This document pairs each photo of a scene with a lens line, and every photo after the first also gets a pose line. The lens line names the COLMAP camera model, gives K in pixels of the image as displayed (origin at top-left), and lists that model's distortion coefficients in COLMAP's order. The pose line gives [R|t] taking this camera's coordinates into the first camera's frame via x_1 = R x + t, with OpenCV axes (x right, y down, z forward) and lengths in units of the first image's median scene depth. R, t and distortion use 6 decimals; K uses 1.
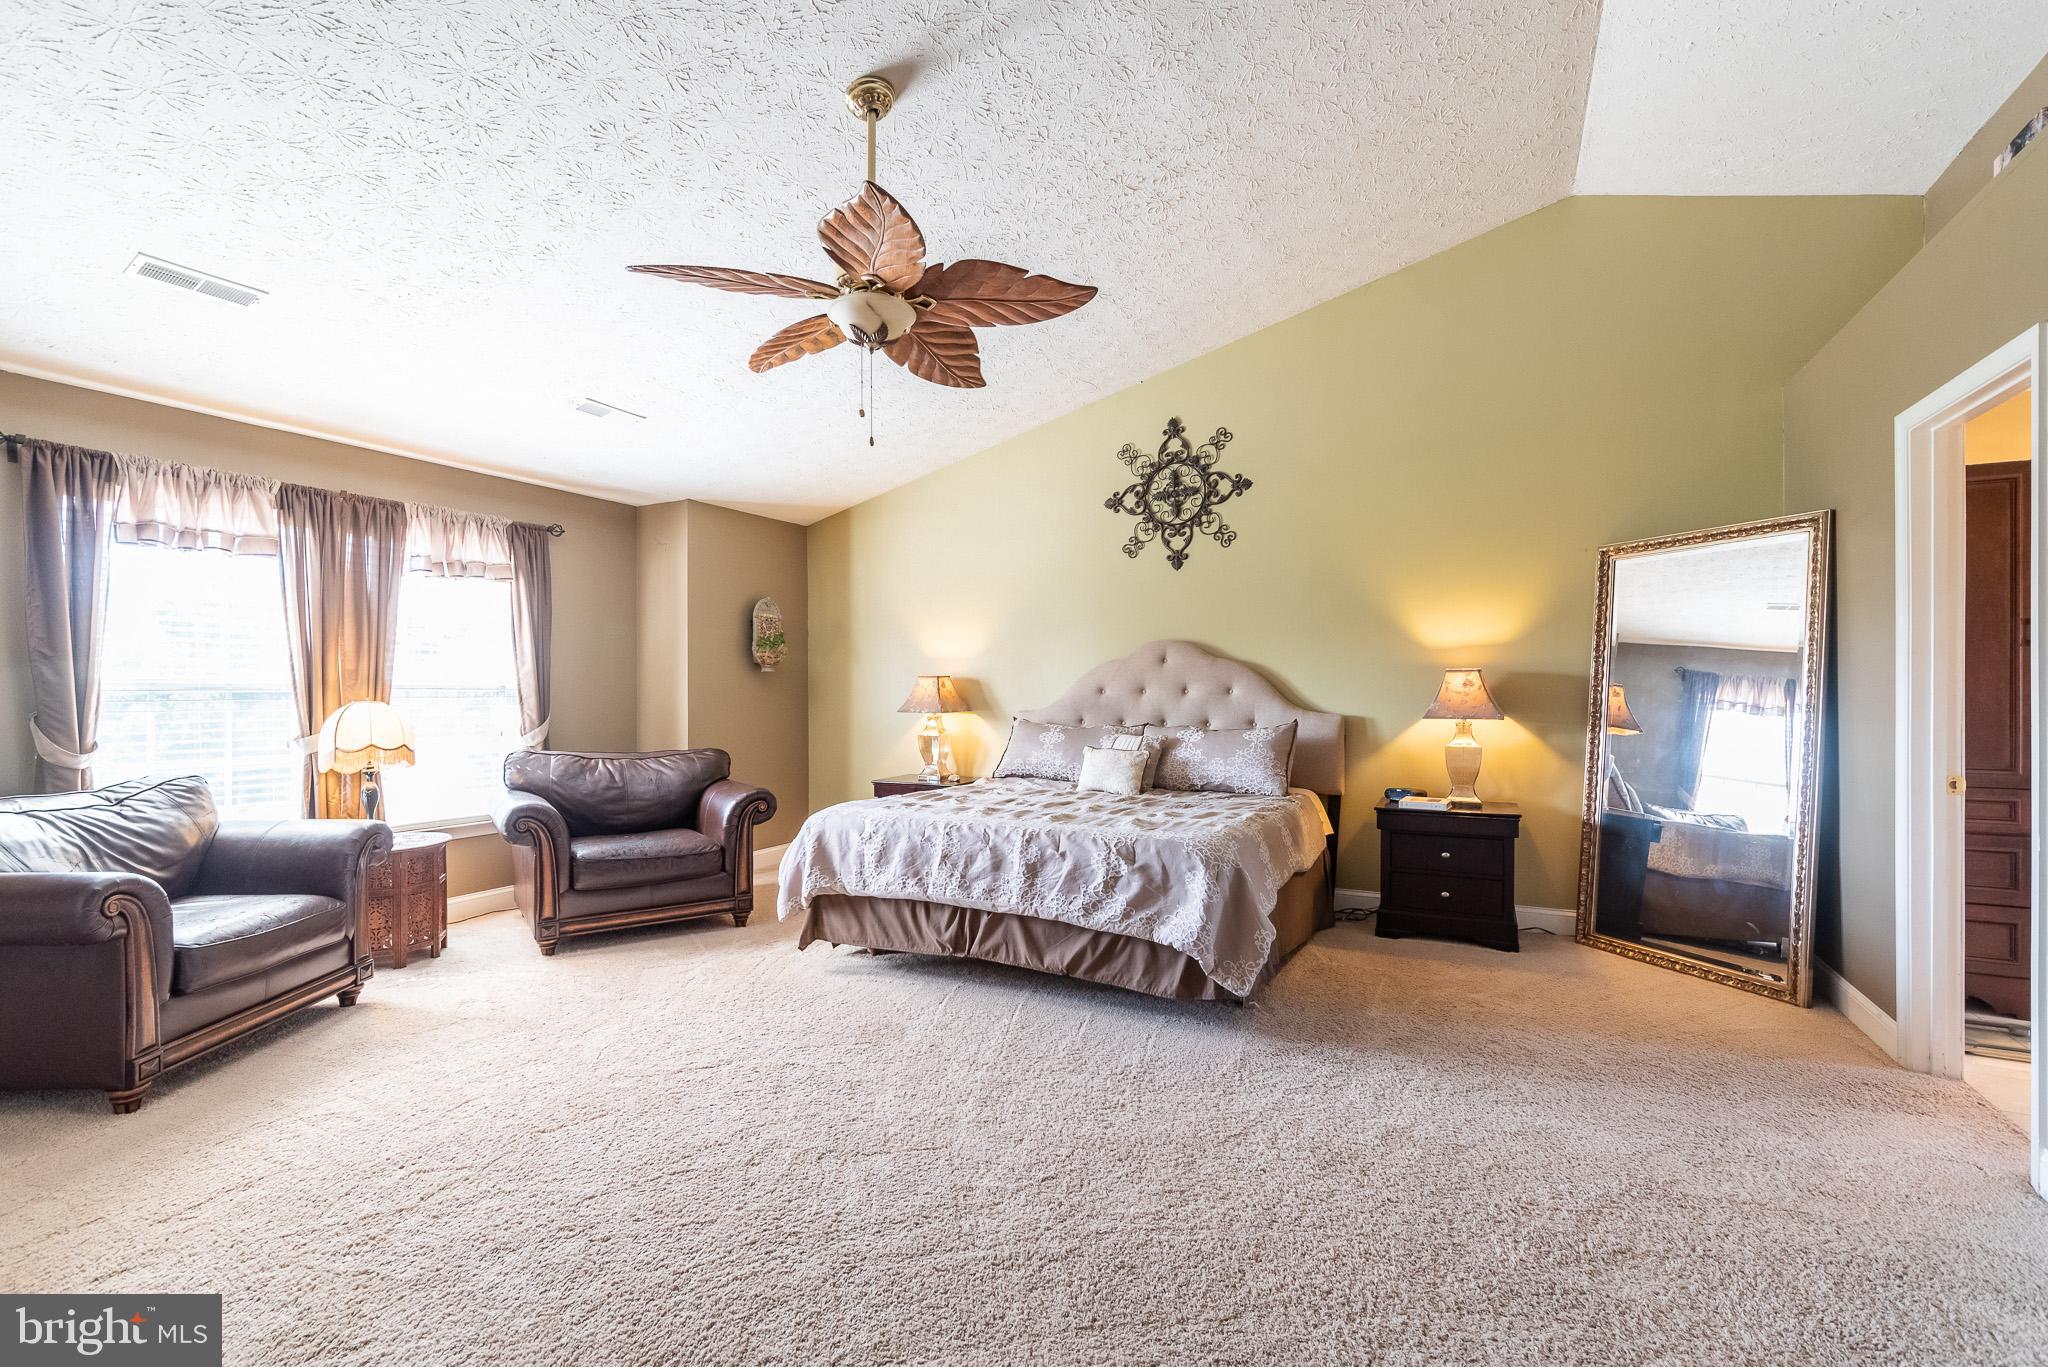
lens RADIAL K [[908.4, 0, 1016.8], [0, 908.4, 699.0], [0, 0, 1]] dist [-0.007826, 0.002912]
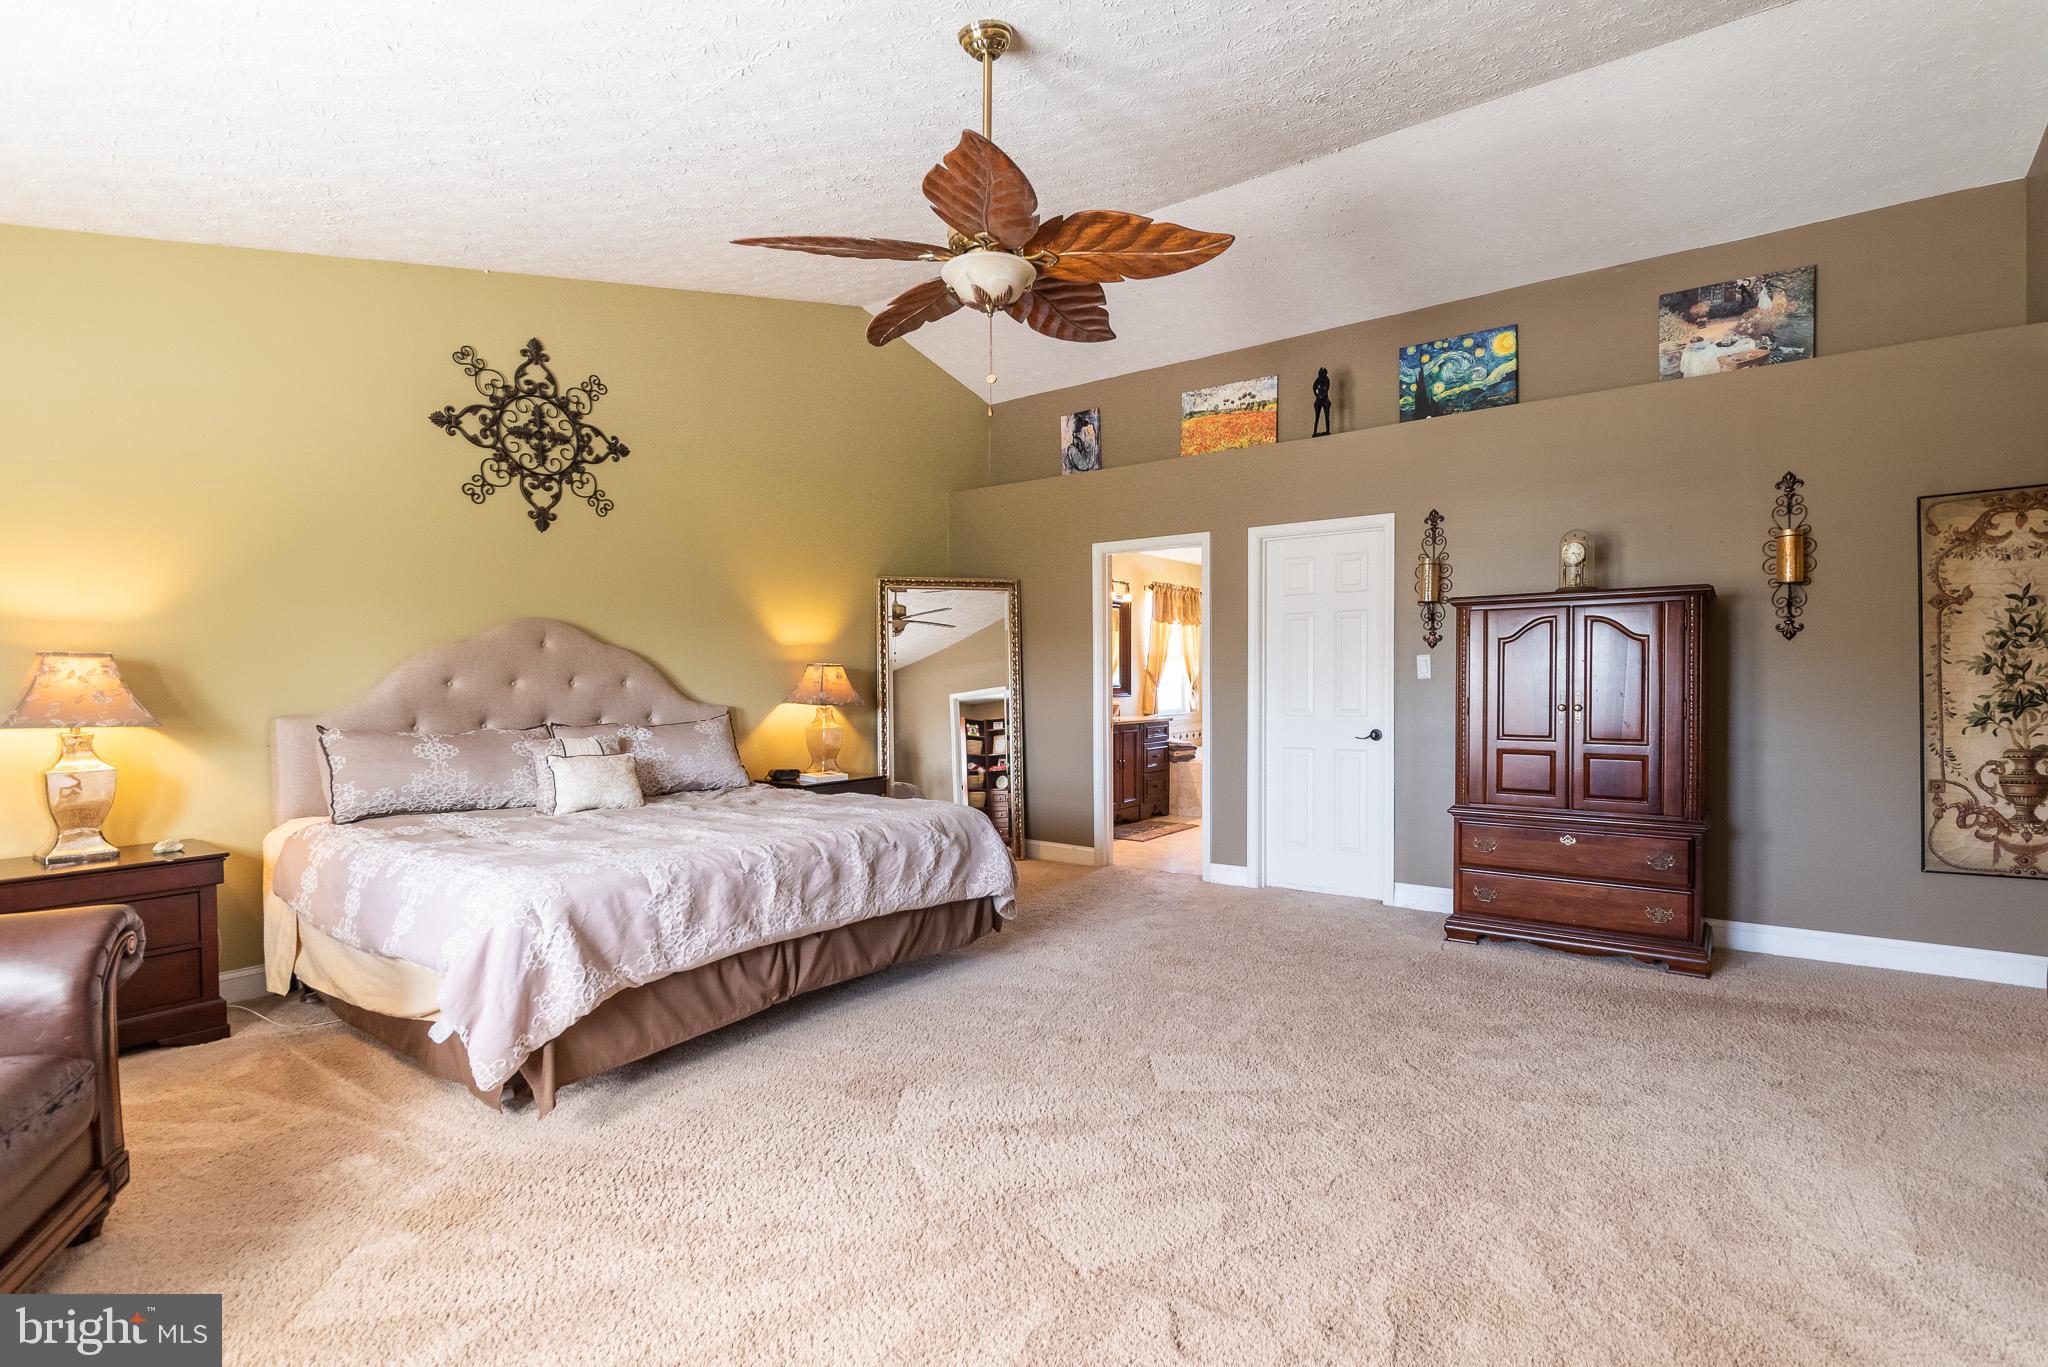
lens RADIAL K [[908.4, 0, 1123.3], [0, 908.4, 714.6], [0, 0, 1]] dist [-0.007826, 0.002912]
pose [[0.100638, -0.034724, 0.994317, -0.581346], [0.014447, 0.999336, 0.033437, -0.000215], [-0.994818, 0.011000, 0.101073, 0.417049]]
